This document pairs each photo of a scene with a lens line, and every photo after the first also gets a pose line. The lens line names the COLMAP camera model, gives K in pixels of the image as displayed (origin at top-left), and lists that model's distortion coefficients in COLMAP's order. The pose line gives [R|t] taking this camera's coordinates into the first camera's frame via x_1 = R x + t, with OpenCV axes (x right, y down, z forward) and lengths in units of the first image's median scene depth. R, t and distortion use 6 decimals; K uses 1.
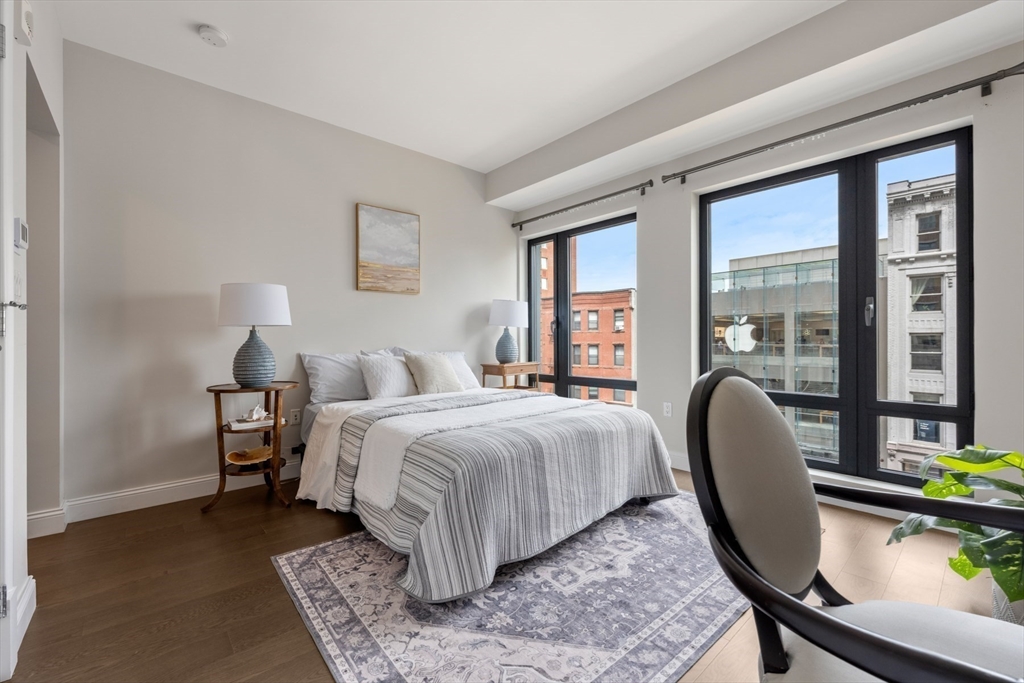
lens RADIAL K [[435.1, 0, 505.1], [0, 435.1, 339.4], [0, 0, 1]] dist [0.000842, 0.000115]
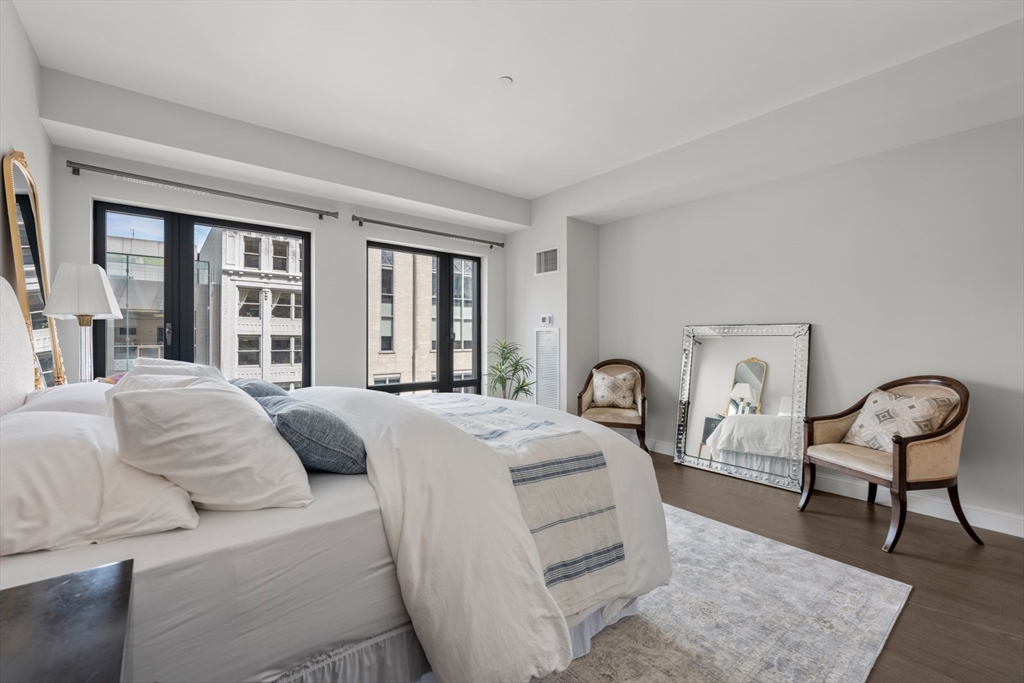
lens RADIAL K [[430.0, 0, 512.2], [0, 430.0, 338.6], [0, 0, 1]] dist [-0.001839, -0.000481]
pose [[0.015412, 0.002937, 0.999877, -0.227692], [-0.001238, 0.999995, -0.002918, -0.001406], [-0.999880, -0.001193, 0.015415, 0.237441]]
